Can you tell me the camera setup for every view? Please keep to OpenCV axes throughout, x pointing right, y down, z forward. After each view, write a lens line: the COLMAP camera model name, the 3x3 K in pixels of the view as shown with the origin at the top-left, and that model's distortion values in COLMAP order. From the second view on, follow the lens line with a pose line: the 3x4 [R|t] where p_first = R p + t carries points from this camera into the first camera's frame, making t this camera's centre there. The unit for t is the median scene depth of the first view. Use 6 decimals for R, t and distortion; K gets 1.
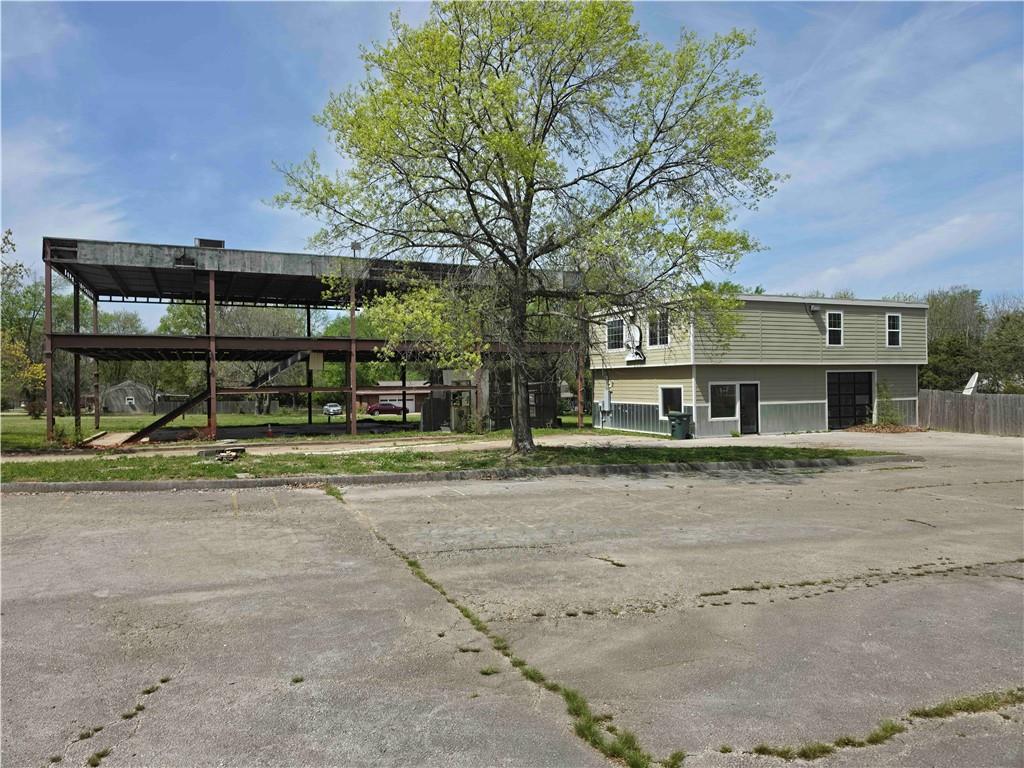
lens RADIAL K [[688.4, 0, 496.3], [0, 688.4, 388.8], [0, 0, 1]] dist [0.093488, -0.118731]
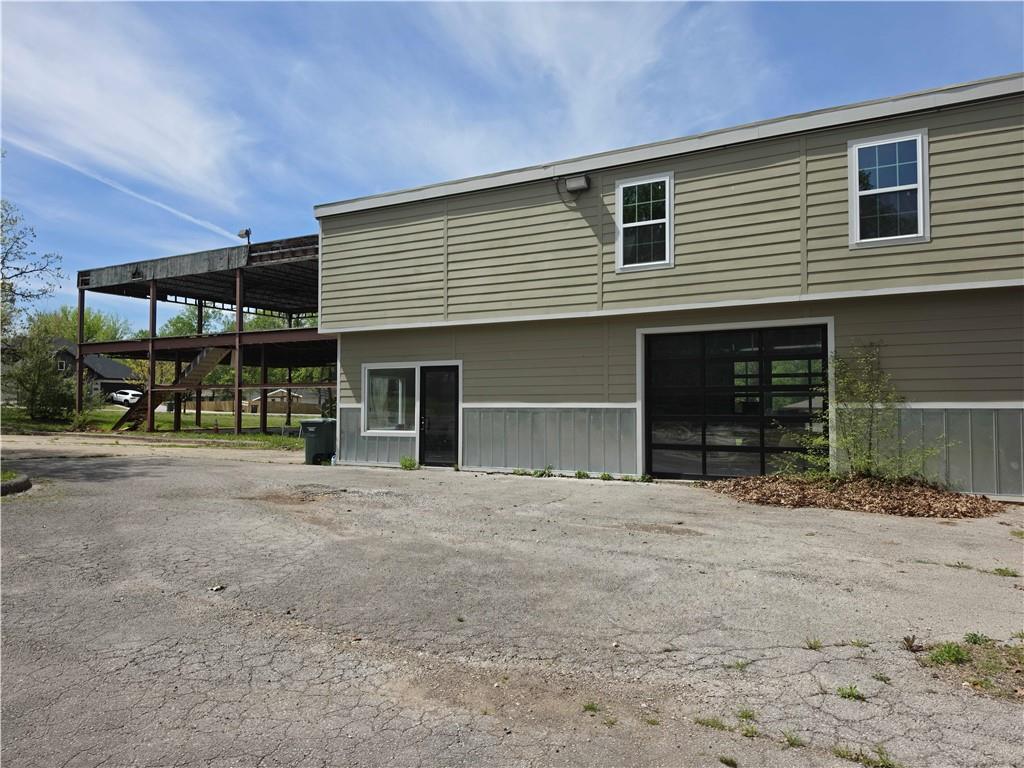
lens RADIAL K [[690.7, 0, 512.0], [0, 690.7, 384.0], [0, 0, 1]] dist [0.101391, -0.120143]
pose [[0.607837, -0.012313, -0.793966, 0.905213], [-0.010437, 0.999670, -0.023493, 0.019325], [0.793993, 0.022567, 0.607507, 0.842154]]
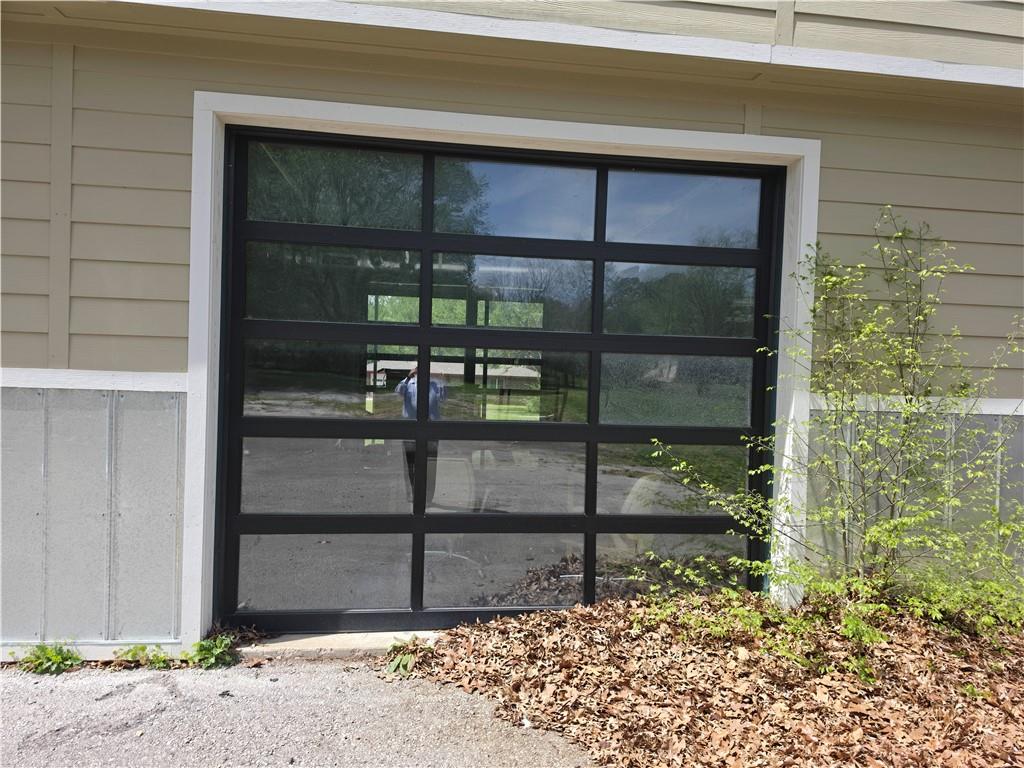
lens RADIAL K [[688.4, 0, 496.3], [0, 688.4, 388.8], [0, 0, 1]] dist [0.093488, -0.118731]
pose [[0.958090, 0.052291, -0.281655, 0.663302], [-0.048386, 0.998612, 0.020808, 0.017656], [0.282352, -0.006308, 0.959290, 1.099235]]
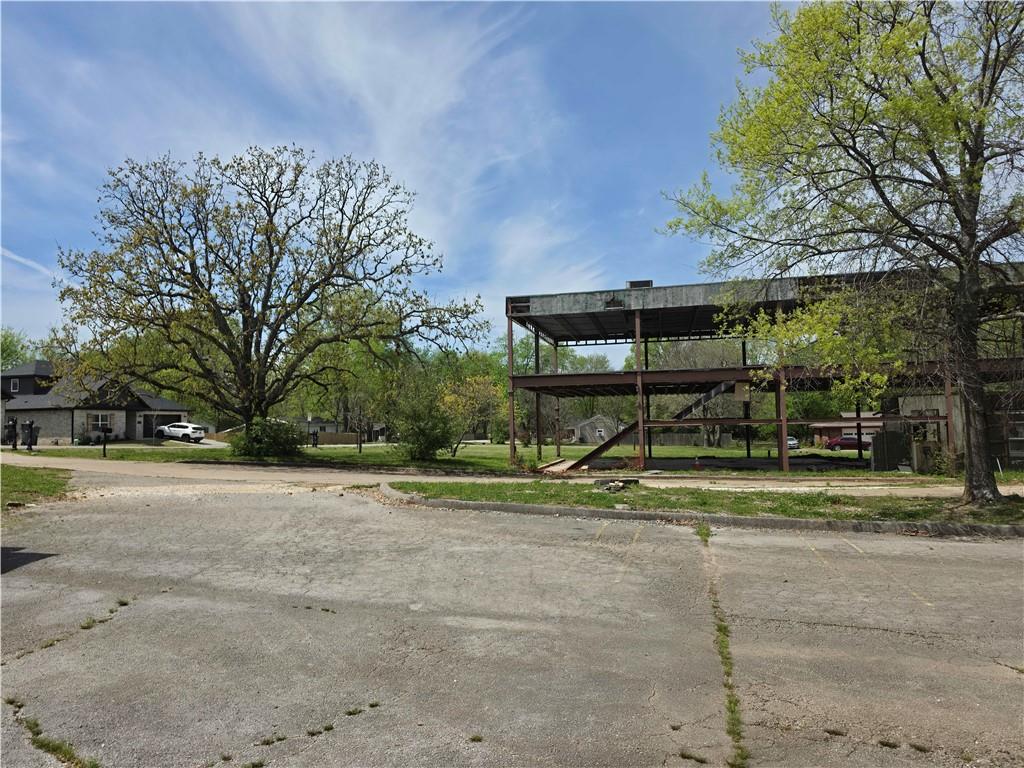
lens RADIAL K [[688.4, 0, 496.3], [0, 688.4, 388.8], [0, 0, 1]] dist [0.093488, -0.118731]
pose [[0.806328, -0.033699, -0.590507, 0.038643], [0.006016, 0.998791, -0.048784, 0.000723], [0.591438, 0.035783, 0.805556, 0.035018]]
